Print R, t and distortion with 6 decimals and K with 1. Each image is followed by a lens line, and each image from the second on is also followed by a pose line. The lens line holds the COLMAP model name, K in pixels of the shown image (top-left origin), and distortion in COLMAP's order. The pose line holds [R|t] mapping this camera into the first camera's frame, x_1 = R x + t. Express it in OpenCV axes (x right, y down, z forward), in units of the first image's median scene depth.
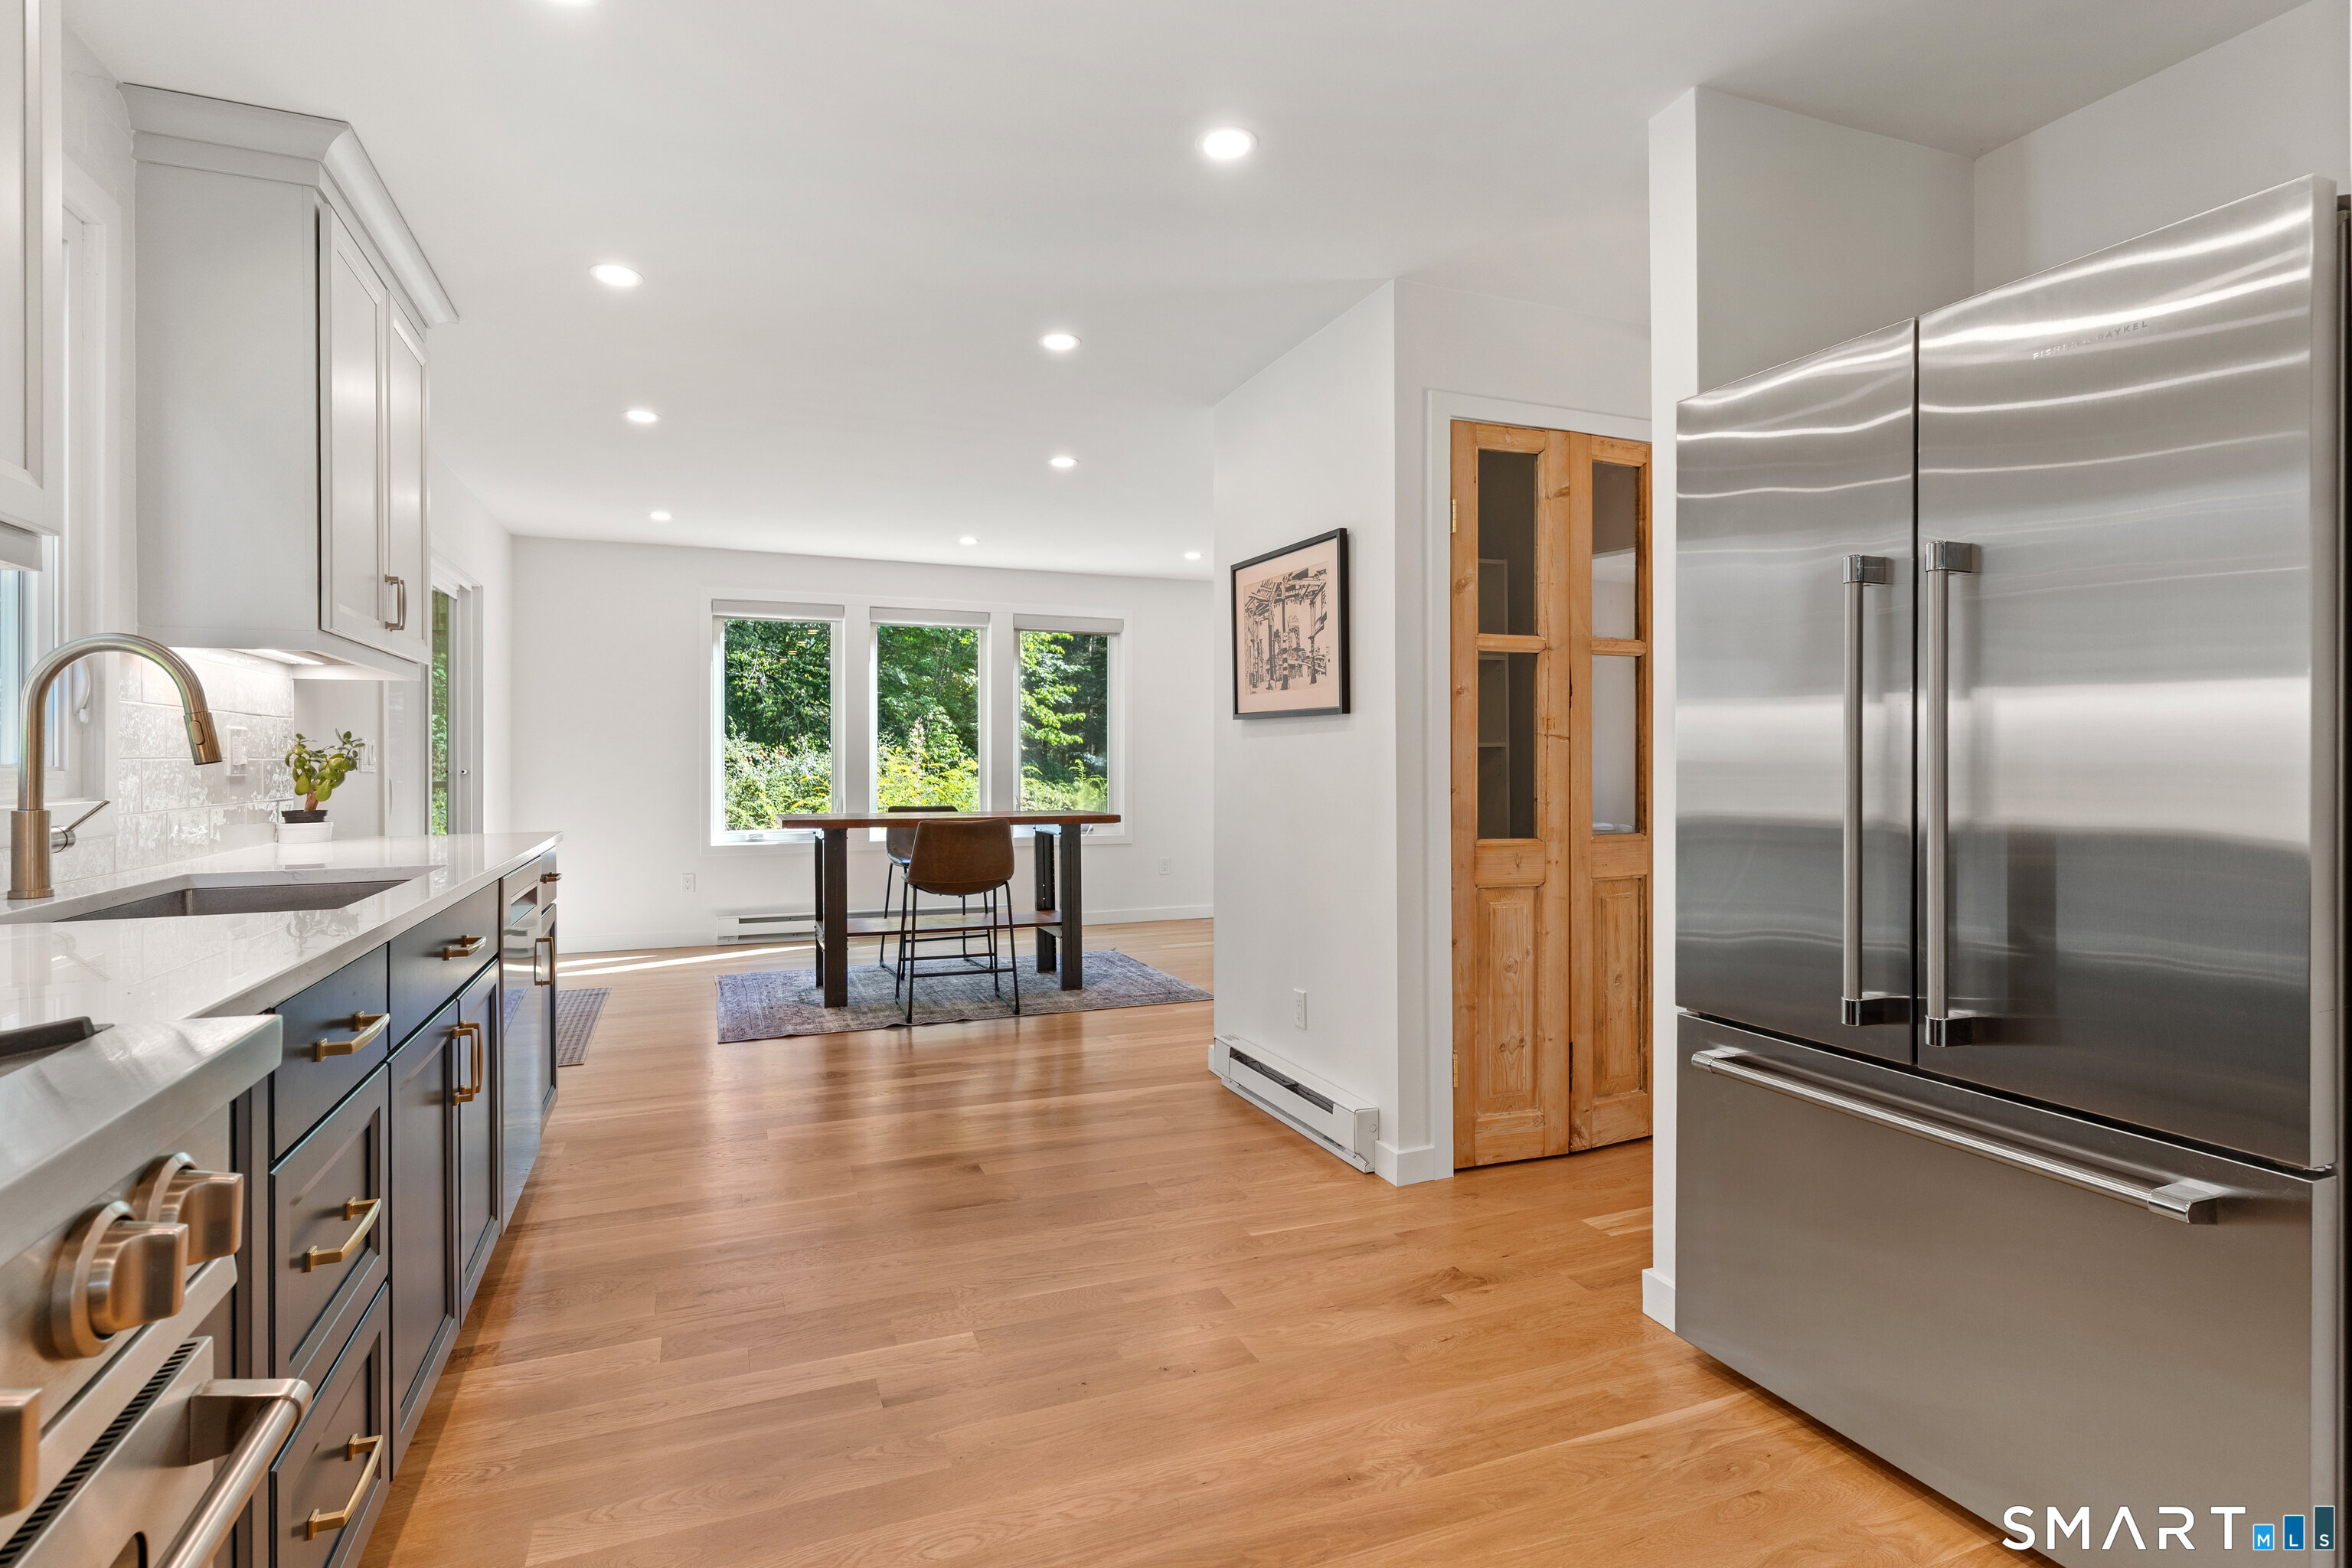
lens RADIAL K [[1131.2, 0, 1161.1], [0, 1131.2, 765.6], [0, 0, 1]] dist [-0.001710, -0.000257]
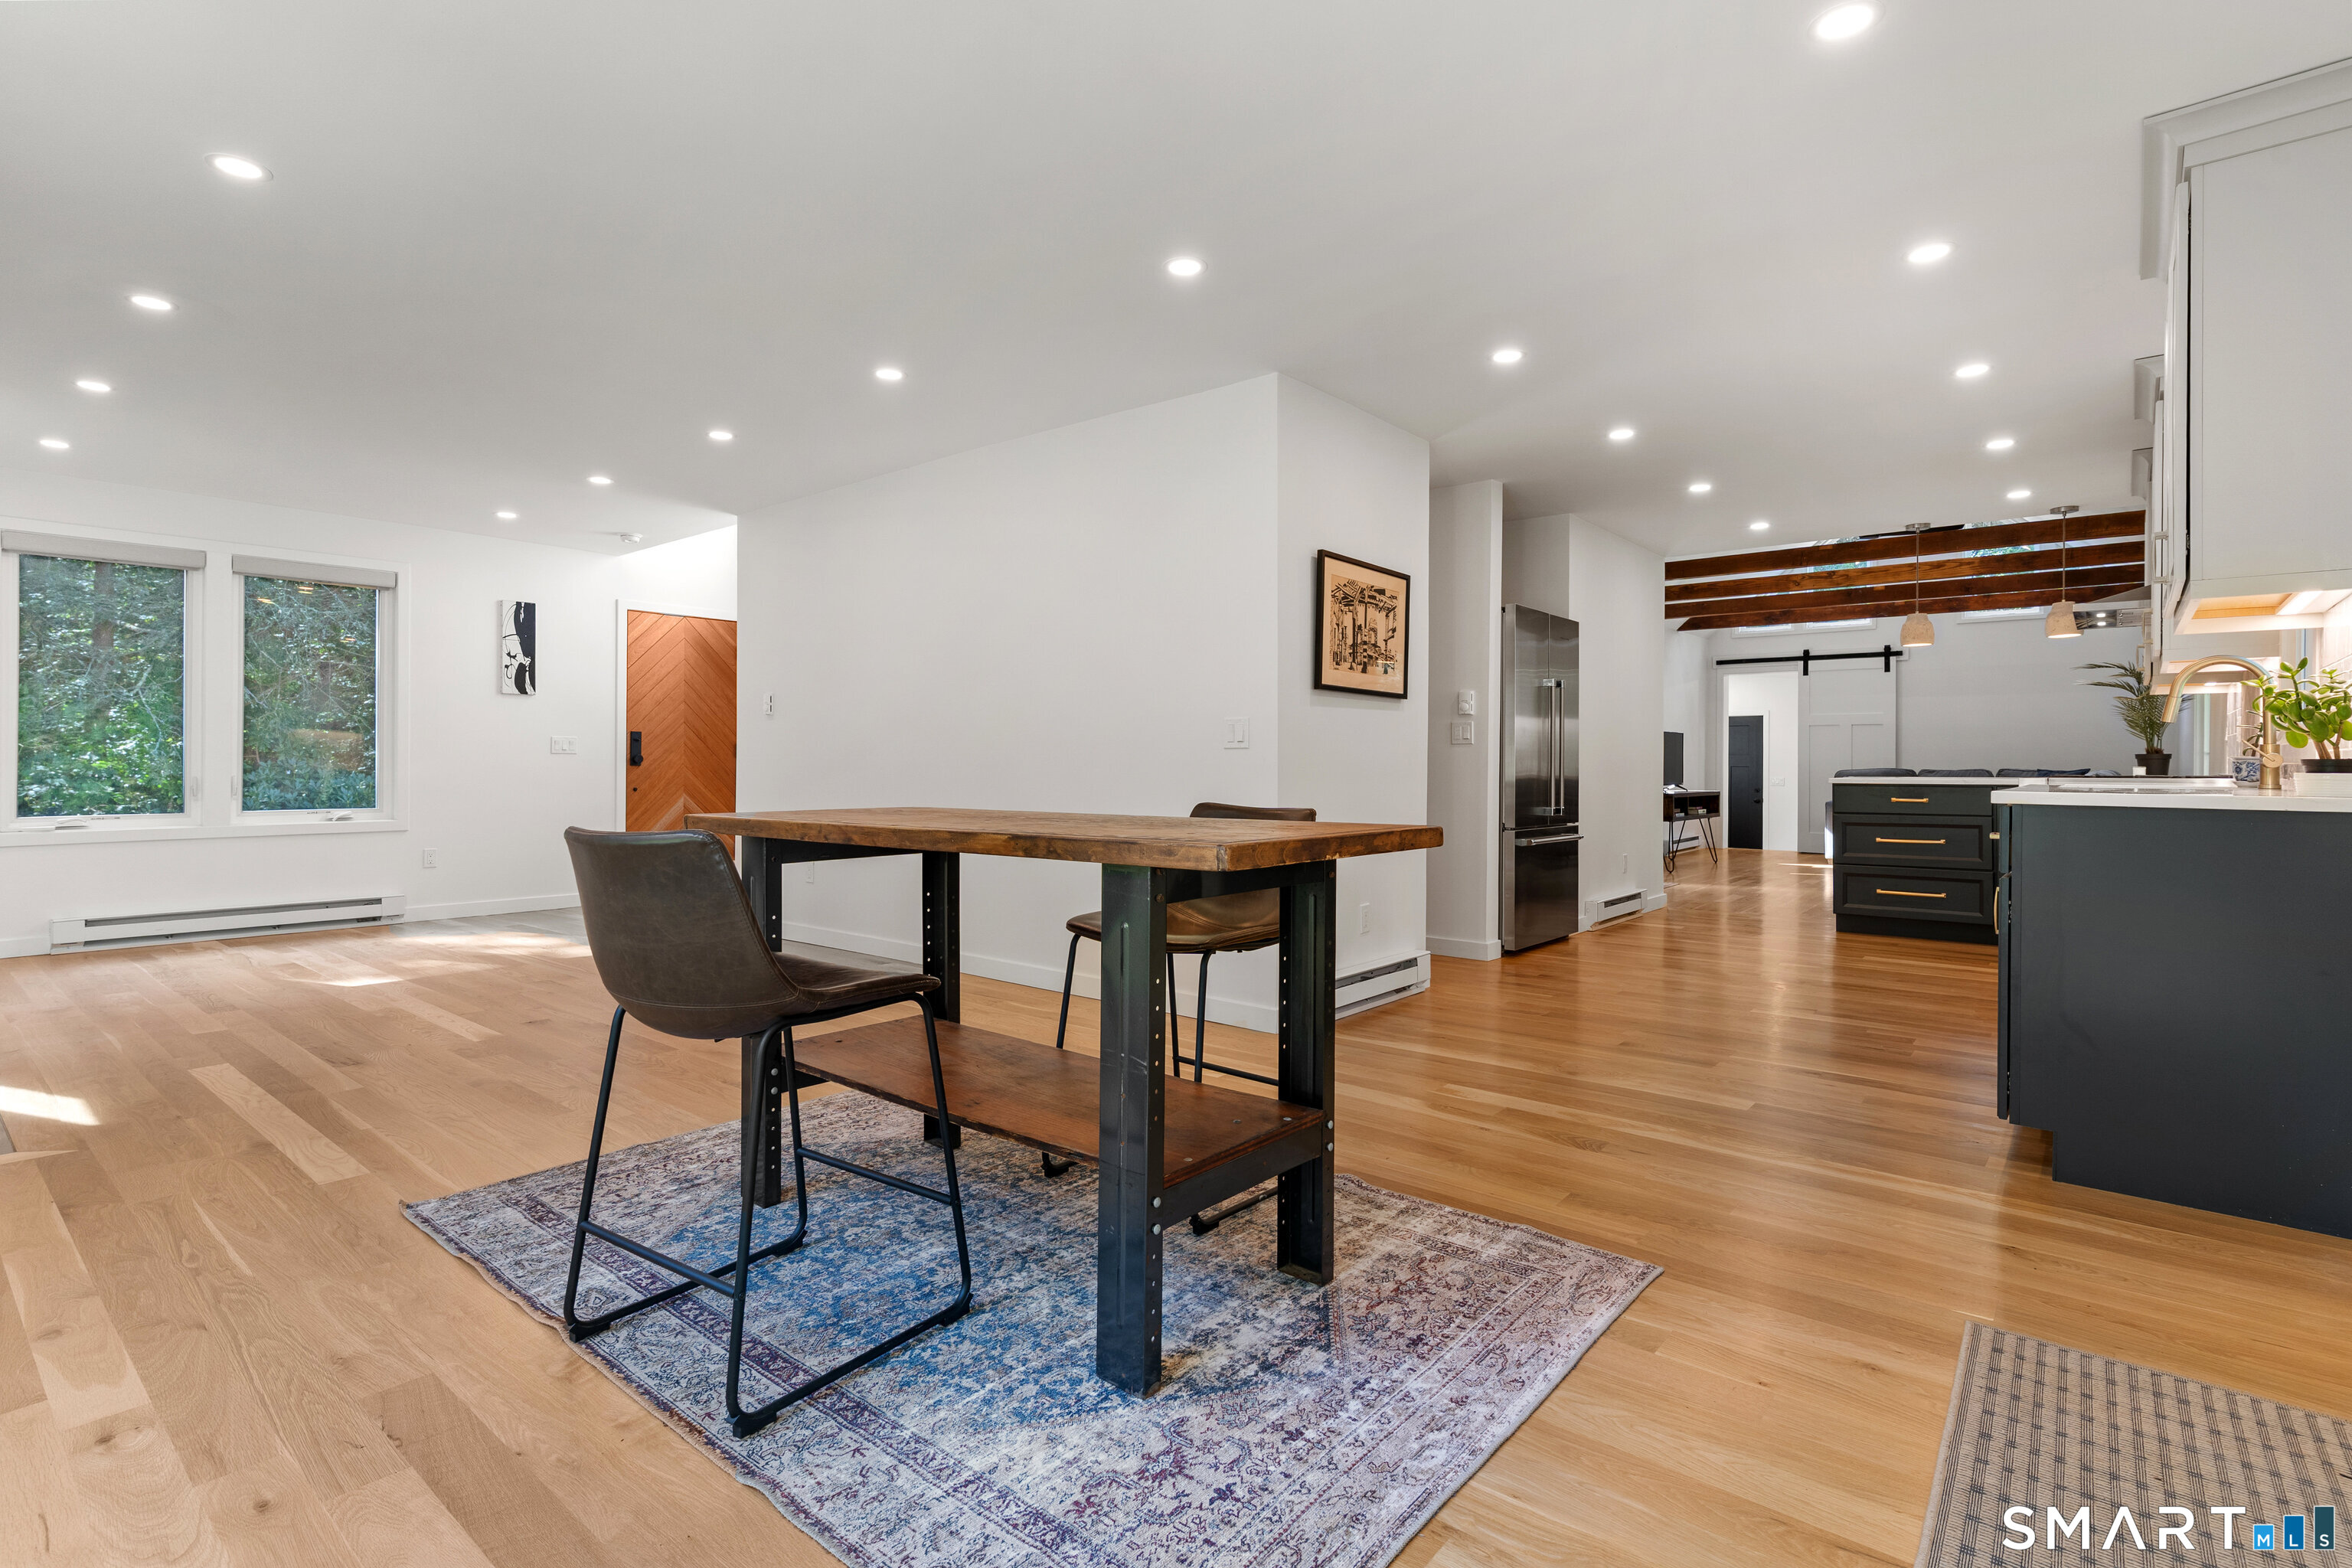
lens RADIAL K [[1131.2, 0, 1161.1], [0, 1131.2, 765.6], [0, 0, 1]] dist [-0.001710, -0.000257]
pose [[-0.468186, -0.000928, 0.883629, -0.949726], [0.001418, 0.999997, 0.001802, 0.036357], [-0.883629, 0.002097, -0.468183, 1.872178]]
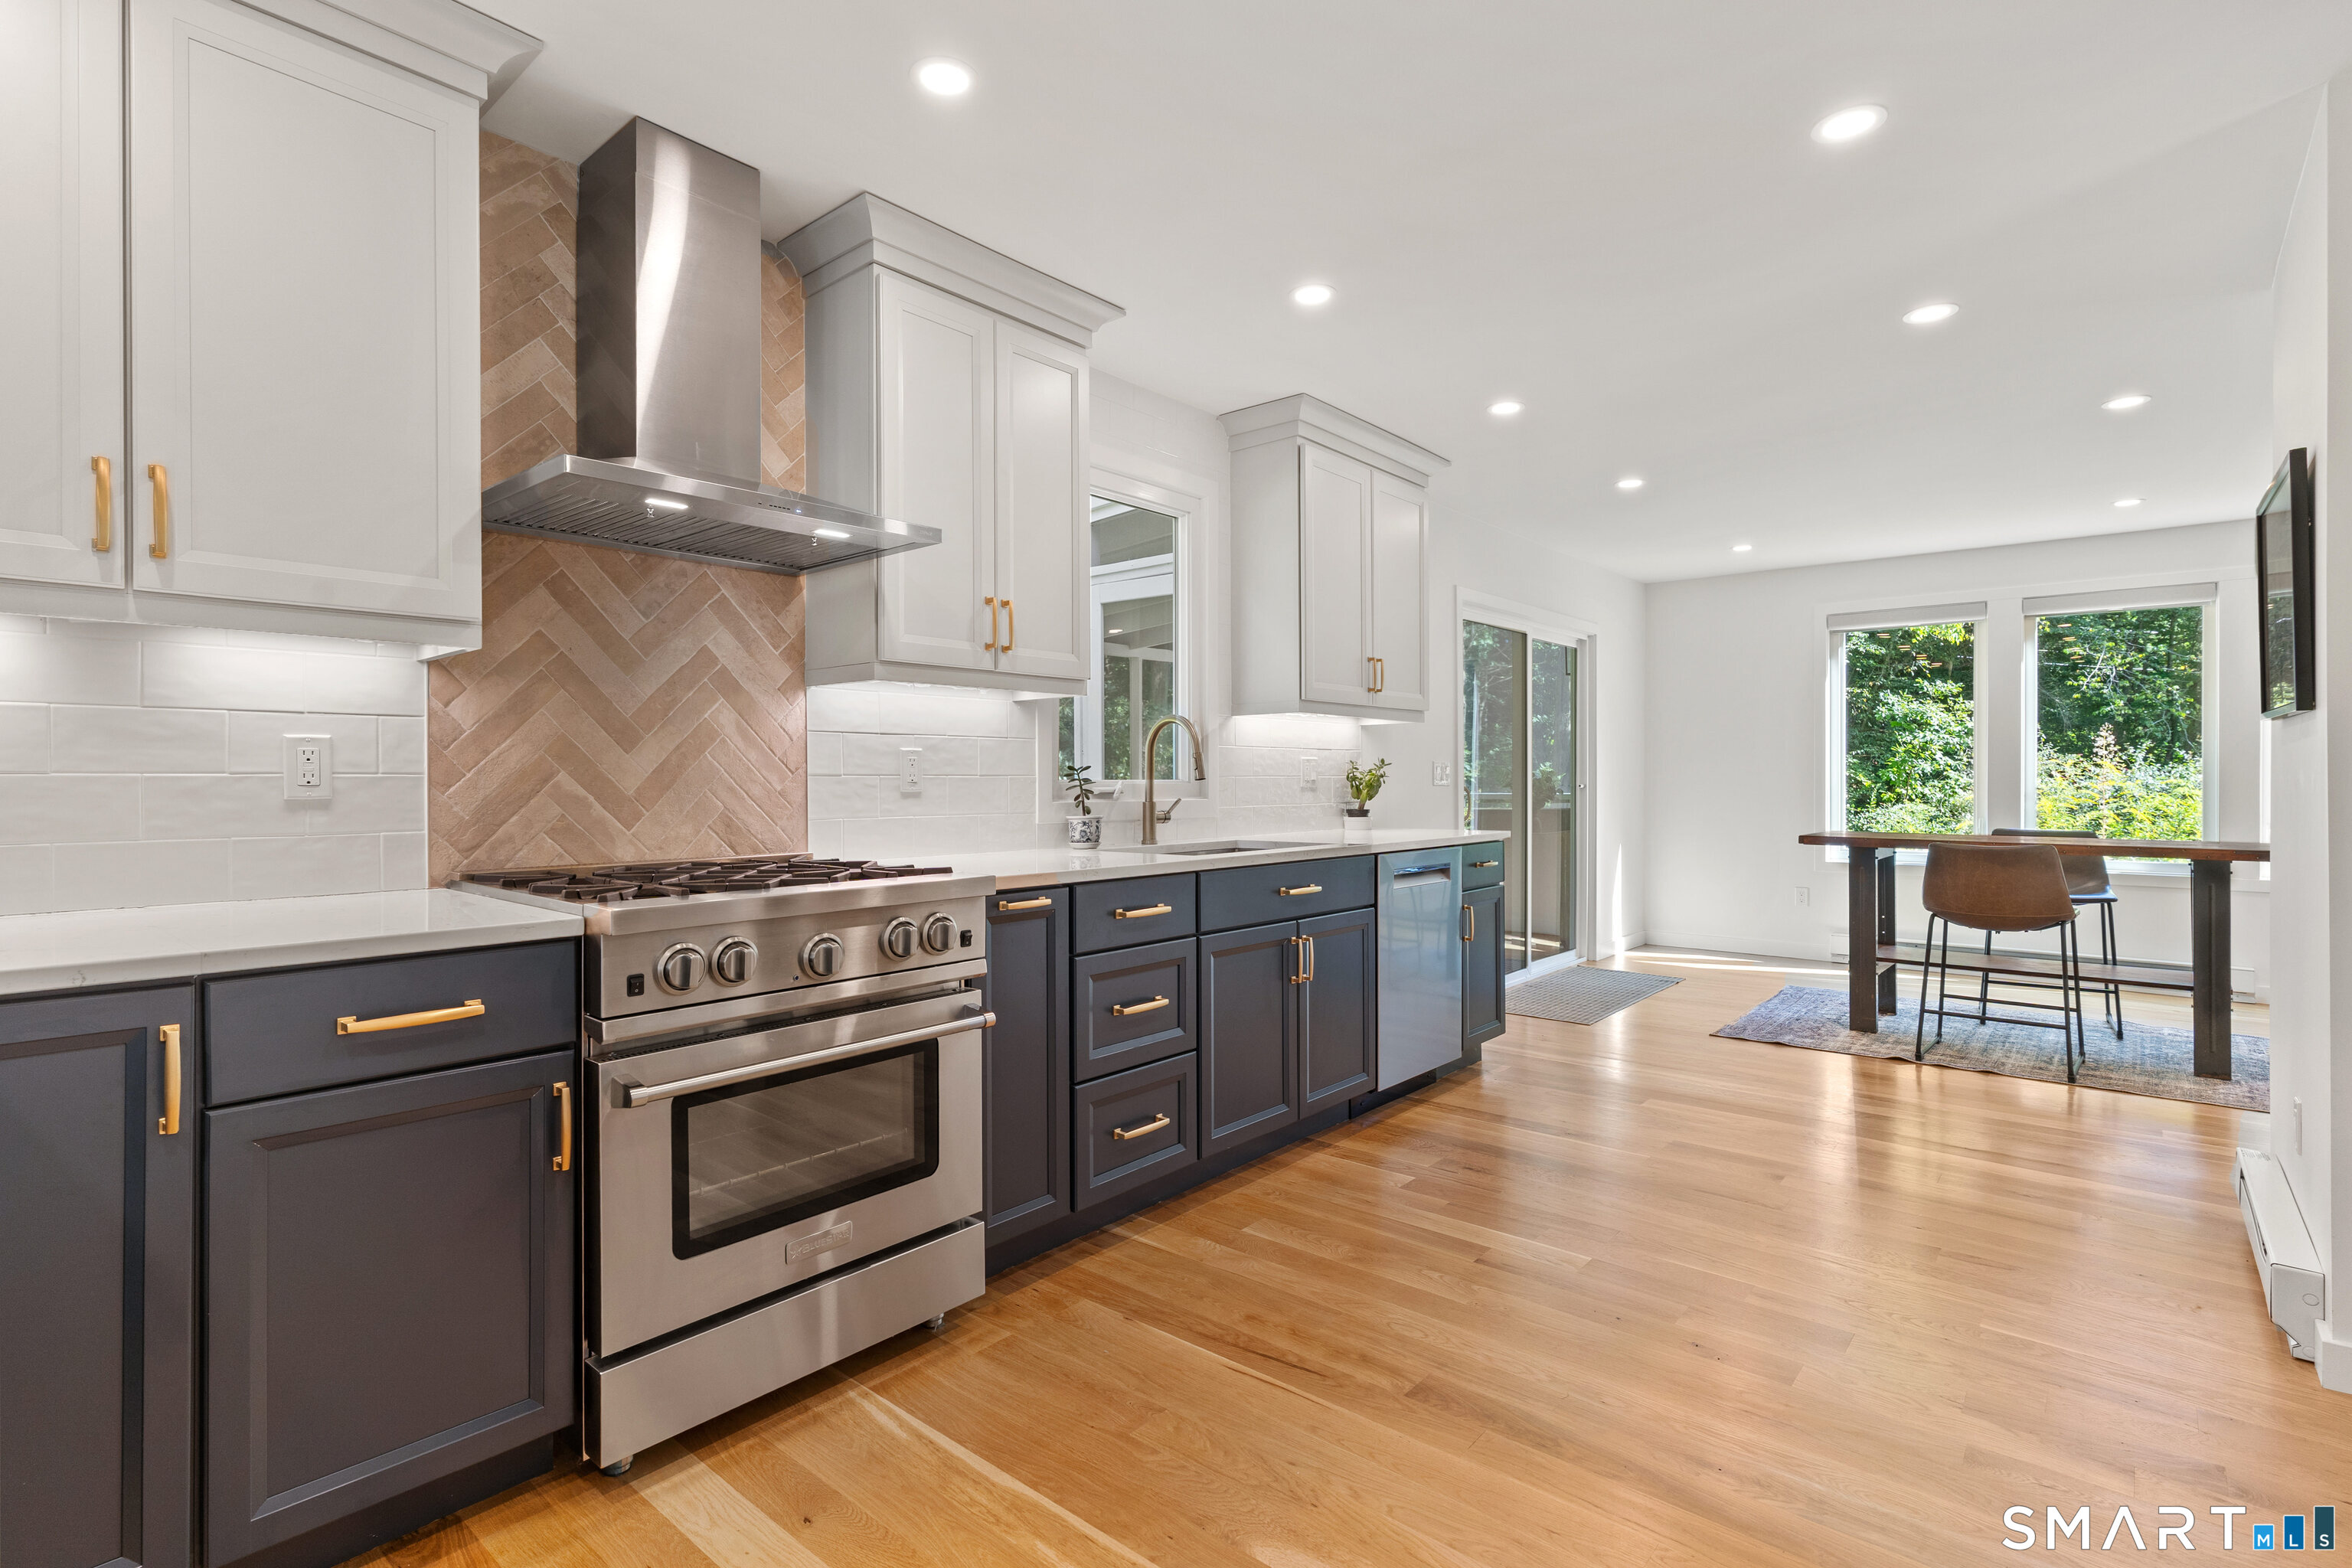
lens RADIAL K [[1119.1, 0, 1152.1], [0, 1119.1, 781.9], [0, 0, 1]] dist [0.002520, 0.000425]
pose [[0.453380, 0.003604, -0.891310, 0.435814], [-0.002211, 0.999993, 0.002919, -0.001877], [0.891314, 0.000647, 0.453385, 0.034499]]
